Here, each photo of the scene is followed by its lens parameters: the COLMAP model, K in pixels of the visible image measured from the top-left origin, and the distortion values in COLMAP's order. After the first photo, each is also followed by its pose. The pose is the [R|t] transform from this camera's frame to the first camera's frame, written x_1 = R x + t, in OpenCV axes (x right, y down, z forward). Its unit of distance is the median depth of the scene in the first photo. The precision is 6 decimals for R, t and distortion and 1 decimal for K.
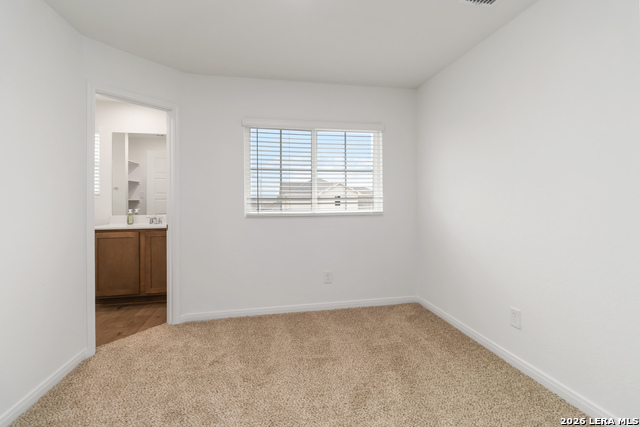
lens RADIAL K [[298.4, 0, 322.2], [0, 298.4, 205.9], [0, 0, 1]] dist [0.001045, 0.000628]
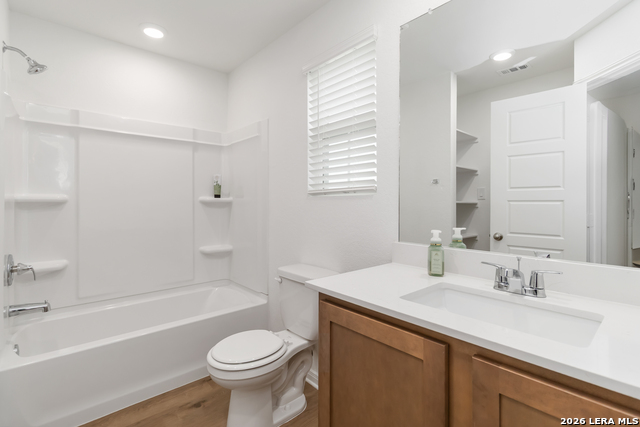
lens RADIAL K [[298.4, 0, 322.2], [0, 298.4, 205.9], [0, 0, 1]] dist [0.001045, 0.000628]
pose [[0.501152, 0.006630, -0.865334, -0.310429], [-0.015086, 0.999886, -0.001076, -0.010061], [0.865228, 0.013594, 0.501195, 0.534268]]
